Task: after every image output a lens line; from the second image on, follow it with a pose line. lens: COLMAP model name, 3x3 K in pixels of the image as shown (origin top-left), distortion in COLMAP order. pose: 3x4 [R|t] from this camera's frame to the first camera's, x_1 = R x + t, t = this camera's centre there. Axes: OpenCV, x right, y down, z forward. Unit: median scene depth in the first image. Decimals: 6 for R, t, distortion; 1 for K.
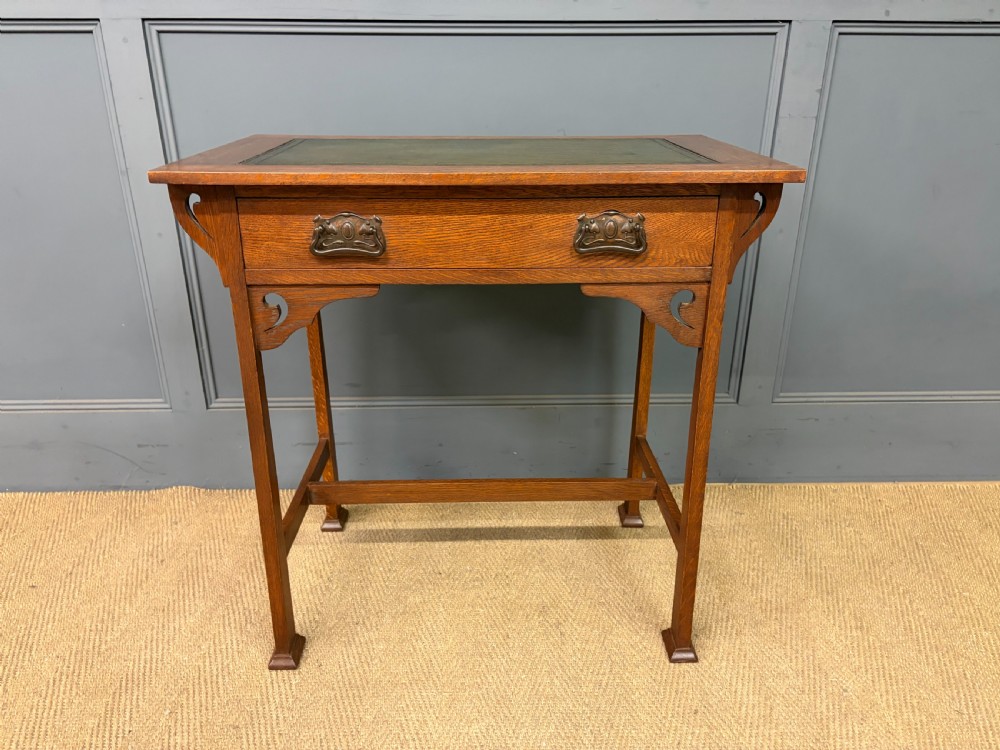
lens RADIAL K [[766.1, 0, 498.1], [0, 766.1, 380.2], [0, 0, 1]] dist [0.039464, -0.056630]
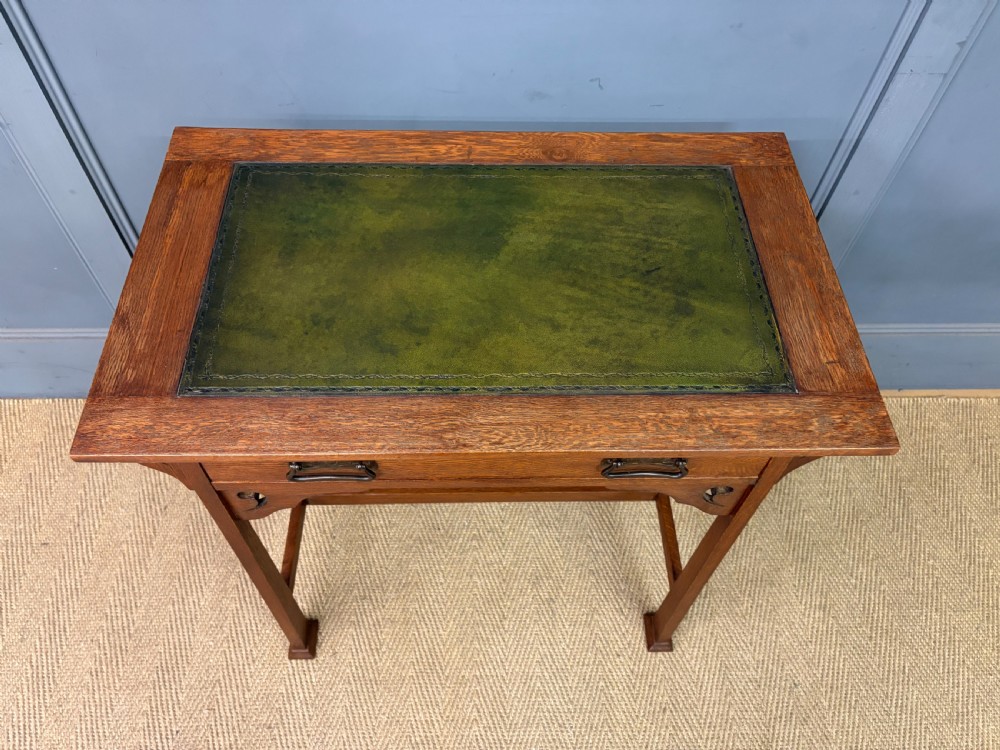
lens RADIAL K [[766.1, 0, 497.5], [0, 766.1, 380.1], [0, 0, 1]] dist [0.039464, -0.056630]
pose [[0.999542, 0.013658, 0.027012, -0.030634], [-0.026219, 0.836603, 0.547183, -0.558388], [-0.015124, -0.547640, 0.836577, 0.274445]]
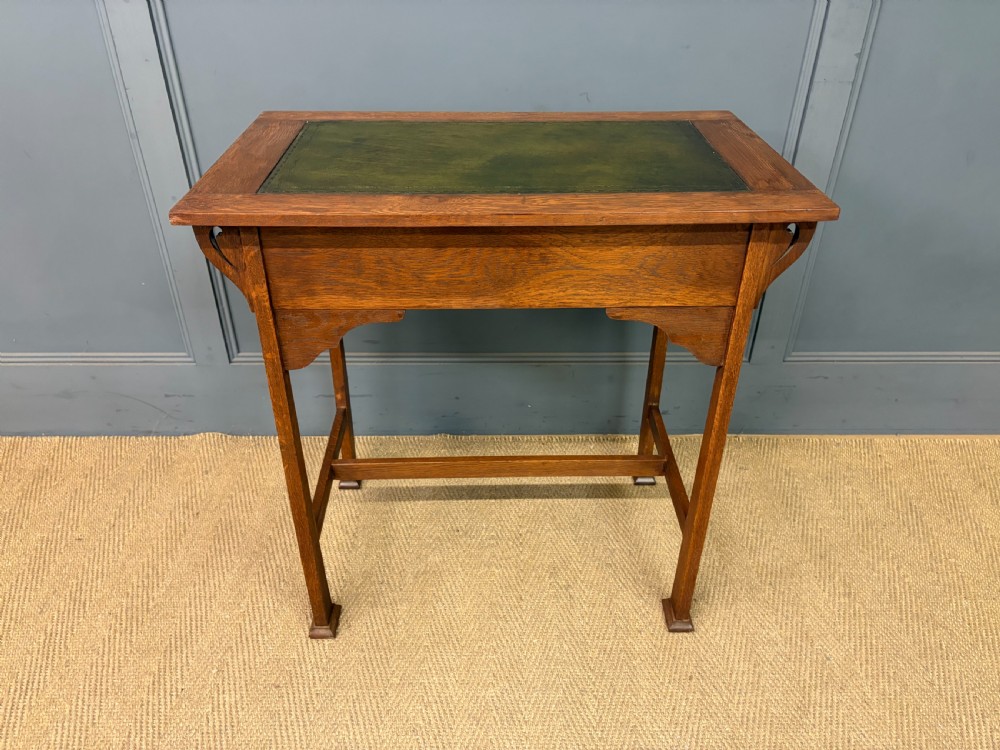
lens RADIAL K [[766.1, 0, 499.8], [0, 766.1, 380.7], [0, 0, 1]] dist [0.039464, -0.056630]
pose [[0.999873, 0.012245, -0.010196, -0.010266], [-0.010172, 0.983046, 0.183077, -0.170890], [0.012265, -0.182950, 0.983046, -0.010663]]
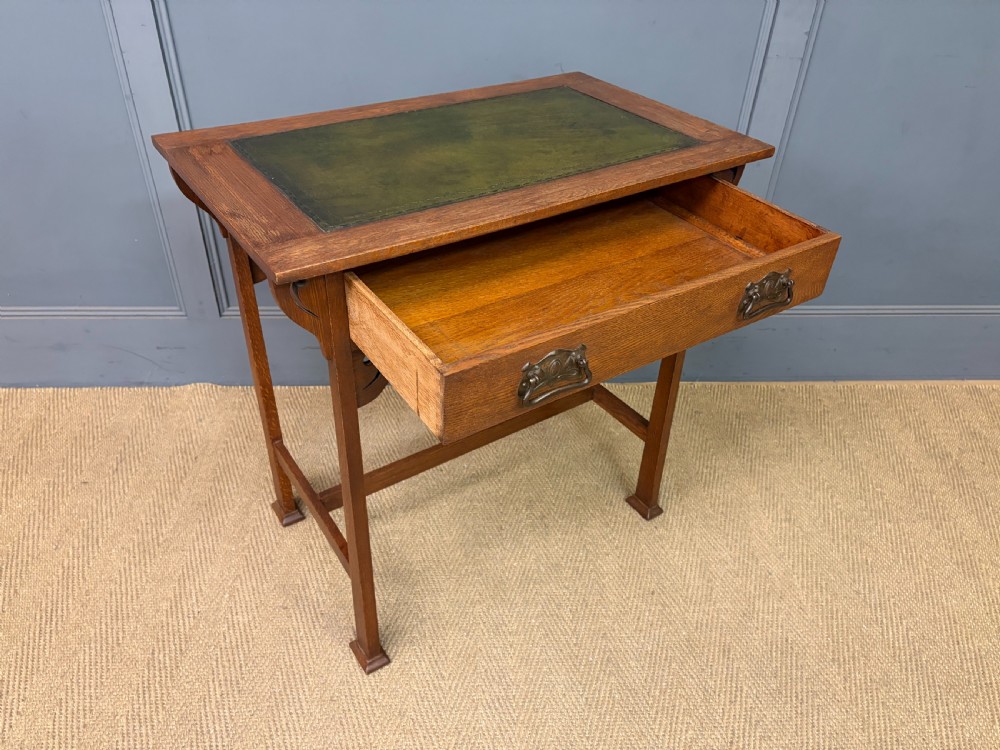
lens RADIAL K [[766.1, 0, 498.7], [0, 766.1, 383.1], [0, 0, 1]] dist [0.039464, -0.056630]
pose [[0.998733, 0.006660, 0.049874, -0.054258], [-0.018463, 0.970564, 0.240133, -0.180947], [-0.046807, -0.240750, 0.969458, -0.114337]]
